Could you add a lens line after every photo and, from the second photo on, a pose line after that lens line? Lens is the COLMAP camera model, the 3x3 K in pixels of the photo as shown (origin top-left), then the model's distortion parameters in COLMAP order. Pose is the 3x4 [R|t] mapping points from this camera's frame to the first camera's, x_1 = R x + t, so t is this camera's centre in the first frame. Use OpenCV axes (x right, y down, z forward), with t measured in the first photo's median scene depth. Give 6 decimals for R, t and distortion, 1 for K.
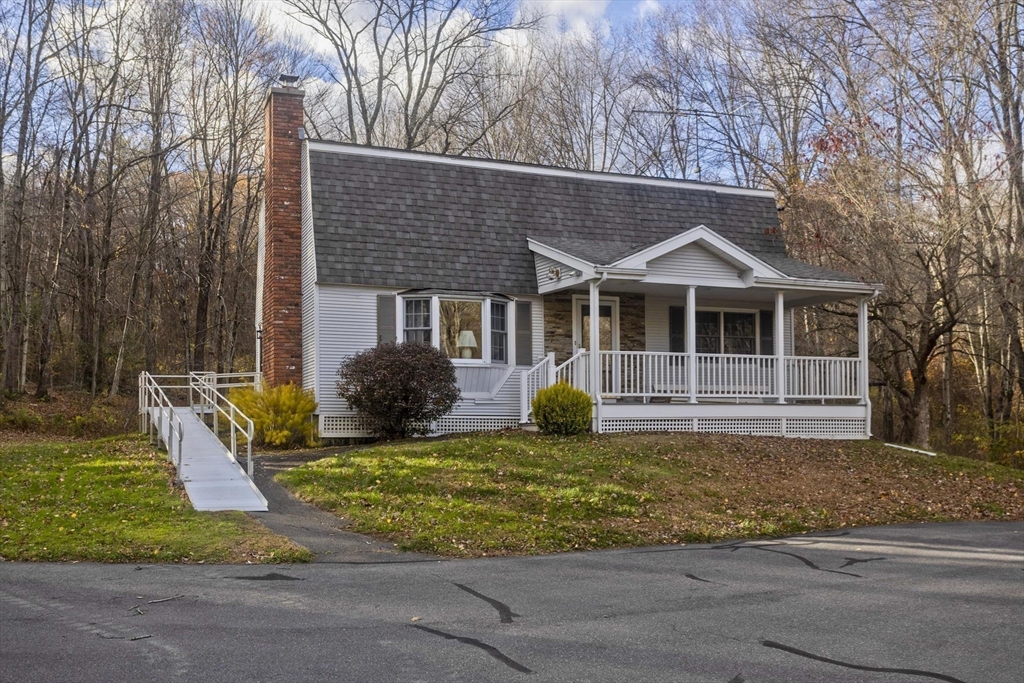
lens RADIAL K [[1014.9, 0, 510.0], [0, 1014.9, 380.8], [0, 0, 1]] dist [0.003913, 0.005005]
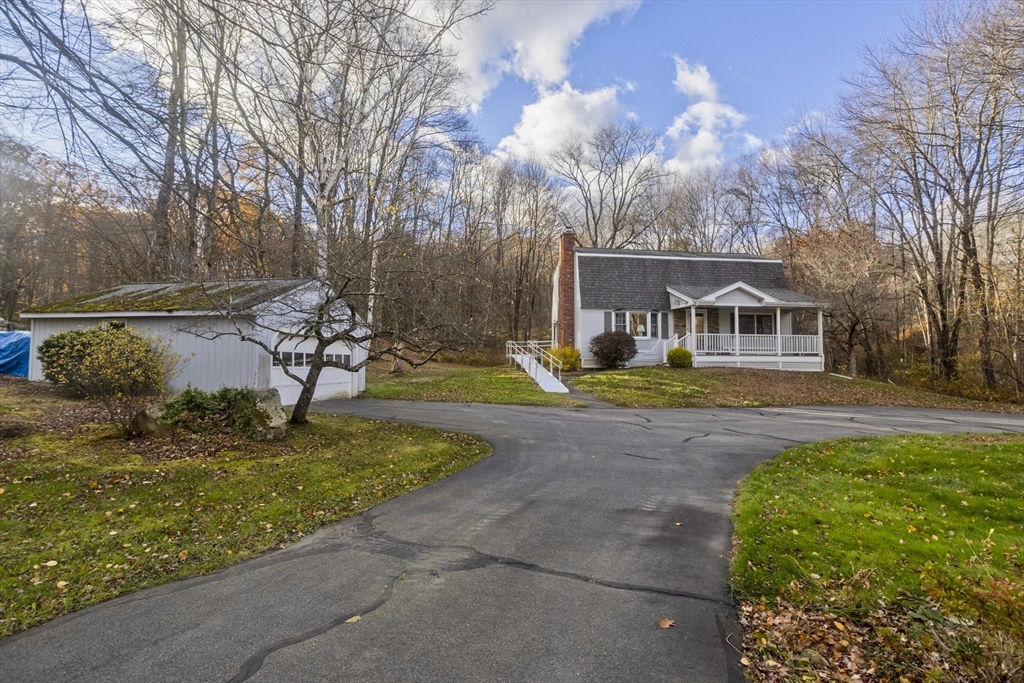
lens RADIAL K [[550.6, 0, 513.8], [0, 550.6, 328.4], [0, 0, 1]] dist [-0.004168, -0.000251]
pose [[0.961421, -0.006464, -0.275005, 0.030434], [0.002154, 0.999870, -0.015972, -0.021489], [0.275072, 0.014764, 0.961310, -0.388241]]
